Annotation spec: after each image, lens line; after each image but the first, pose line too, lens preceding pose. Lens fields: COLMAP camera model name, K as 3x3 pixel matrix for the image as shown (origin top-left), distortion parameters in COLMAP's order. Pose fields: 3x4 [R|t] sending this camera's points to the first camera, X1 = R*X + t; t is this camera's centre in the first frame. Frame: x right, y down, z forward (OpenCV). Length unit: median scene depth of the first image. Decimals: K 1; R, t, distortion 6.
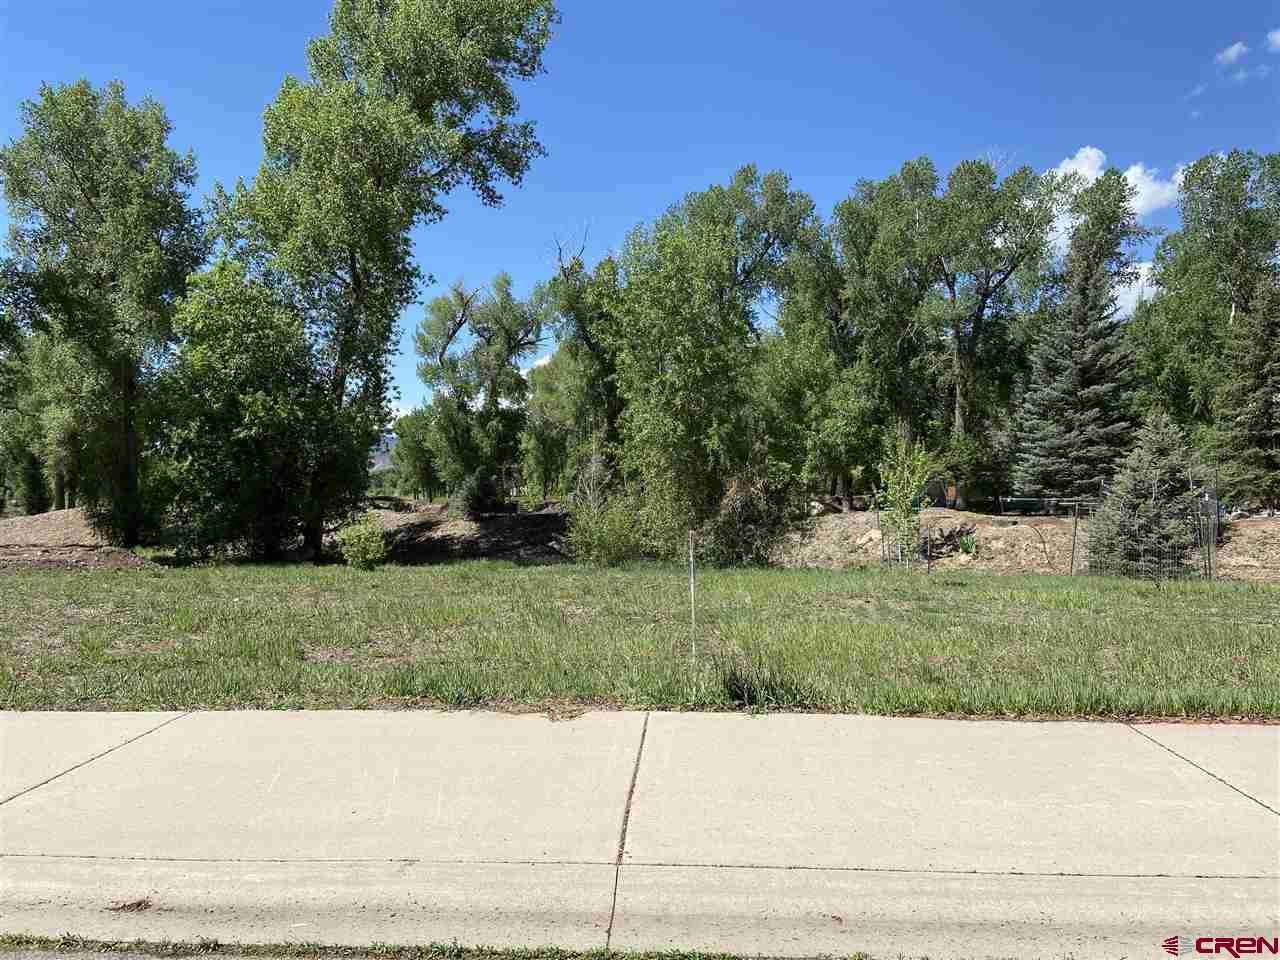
lens RADIAL K [[980.1, 0, 642.6], [0, 980.1, 462.5], [0, 0, 1]] dist [0.135840, -0.228097]
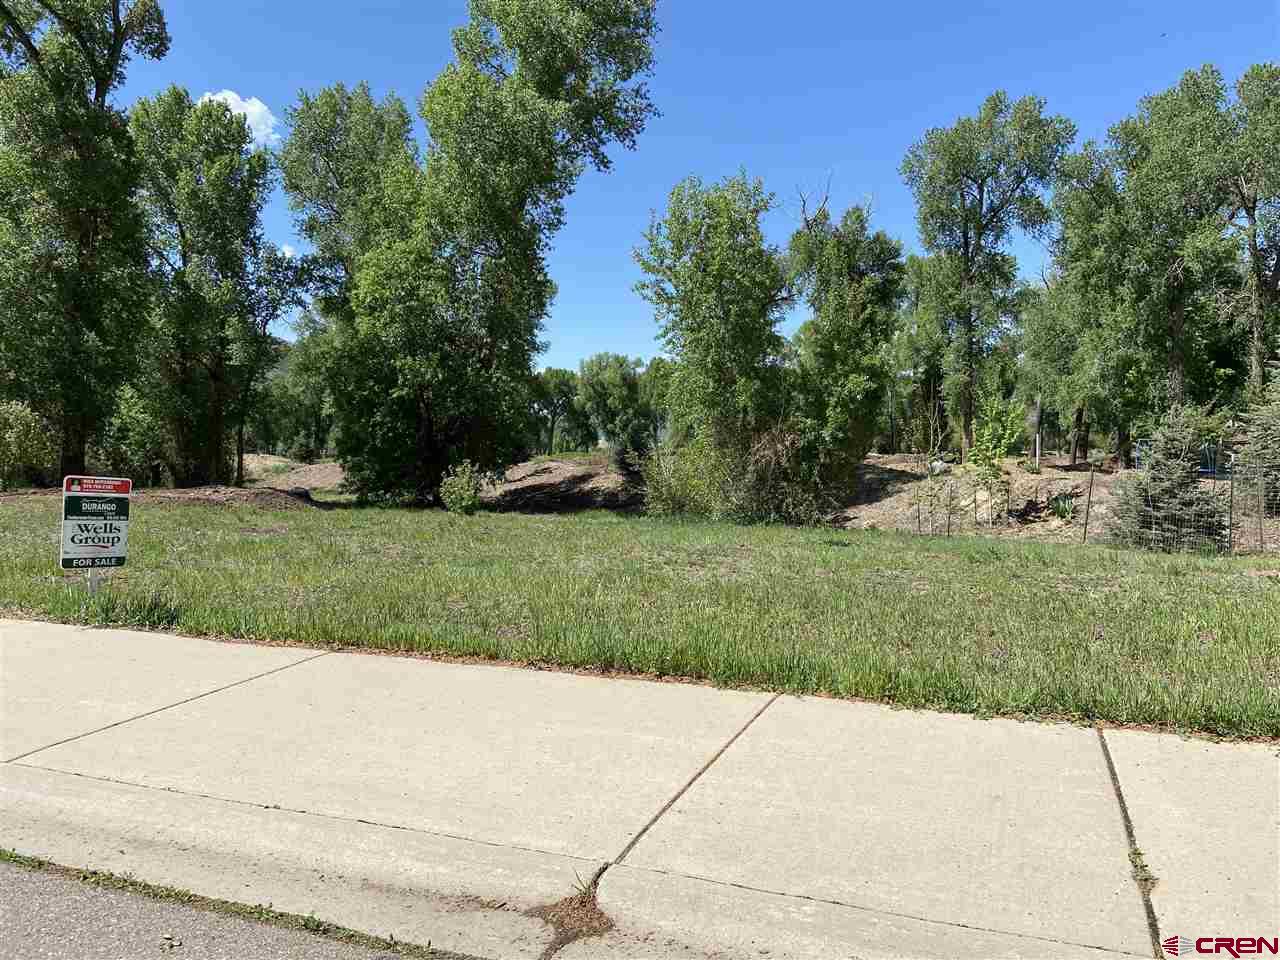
lens RADIAL K [[976.7, 0, 640.0], [0, 976.7, 480.0], [0, 0, 1]] dist [0.093684, -0.132177]
pose [[0.944979, 0.019315, -0.326562, 0.205294], [0.000830, 0.998111, 0.061438, 0.000720], [0.327131, -0.058329, 0.943177, 0.017539]]
